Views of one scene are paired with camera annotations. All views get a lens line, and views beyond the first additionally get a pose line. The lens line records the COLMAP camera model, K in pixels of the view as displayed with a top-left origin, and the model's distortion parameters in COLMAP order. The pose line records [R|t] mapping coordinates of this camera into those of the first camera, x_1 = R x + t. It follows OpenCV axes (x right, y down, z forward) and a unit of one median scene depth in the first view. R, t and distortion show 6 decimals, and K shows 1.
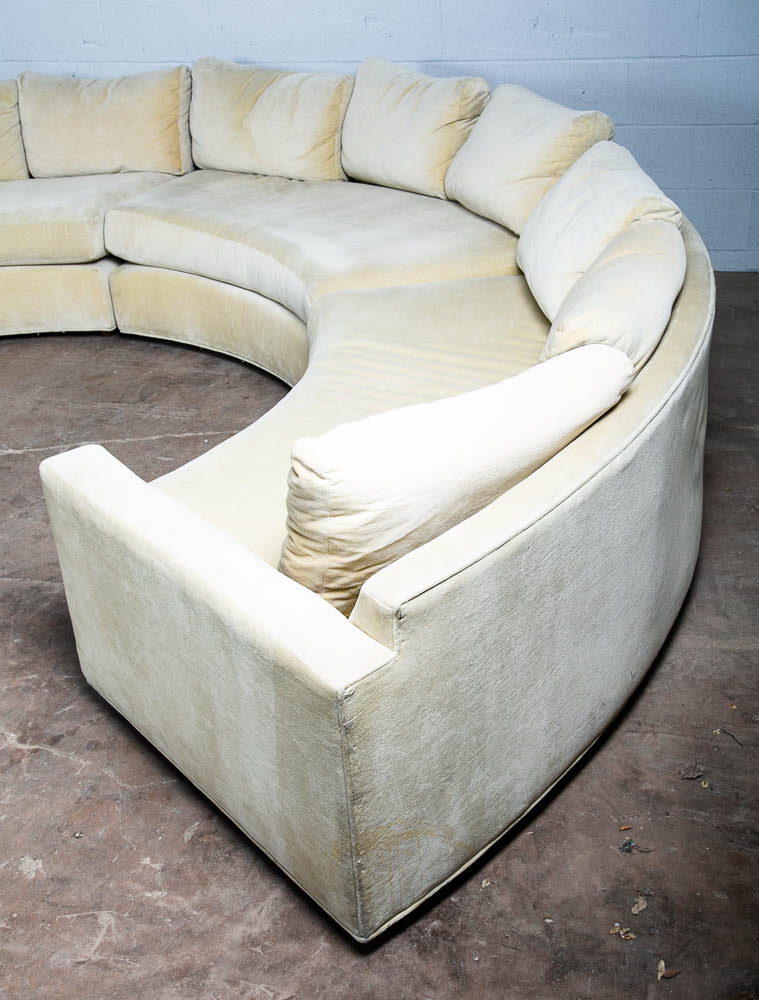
lens RADIAL K [[1330.0, 0, 378.9], [0, 1330.0, 504.3], [0, 0, 1]] dist [0.087501, 0.000000]
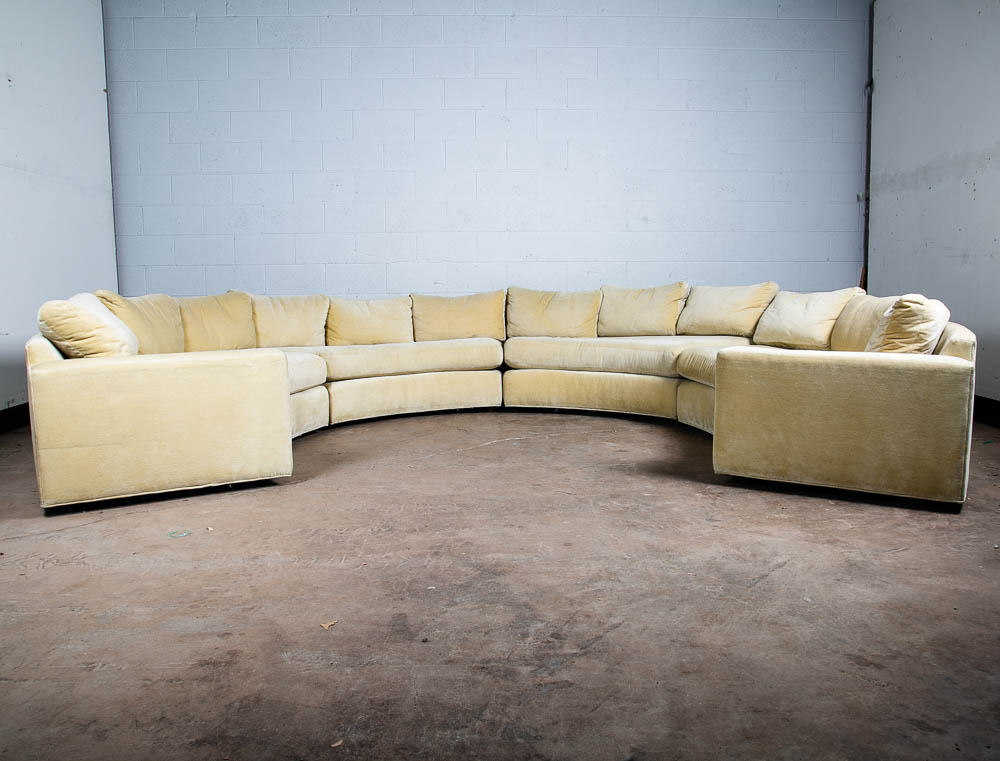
lens RADIAL K [[870.5, 0, 501.0], [0, 870.5, 368.7], [0, 0, 1]] dist [-0.081261, 0.039104]
pose [[0.946046, 0.025972, 0.322991, -0.640516], [0.104907, 0.918547, -0.381137, 0.304105], [-0.306581, 0.394457, 0.866263, -0.058922]]
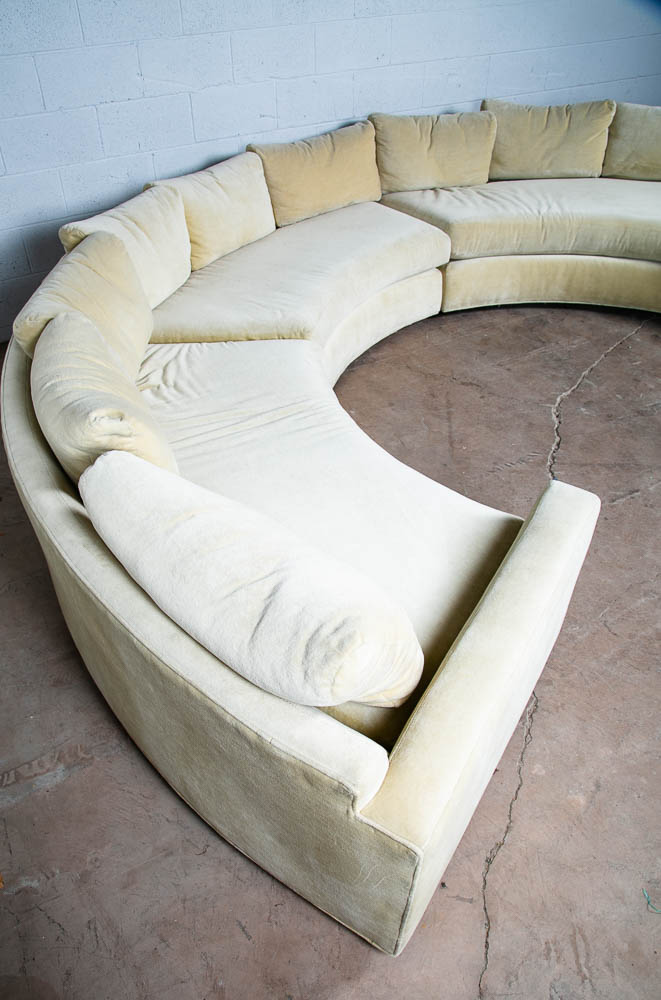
lens RADIAL K [[748.7, 0, 315.9], [0, 748.7, 530.0], [0, 0, 1]] dist [-0.081251, 0.021350]
pose [[0.690681, -0.435512, 0.577312, -0.917127], [0.325736, 0.900106, 0.289318, -0.210245], [-0.645643, -0.011776, 0.763548, 0.530547]]
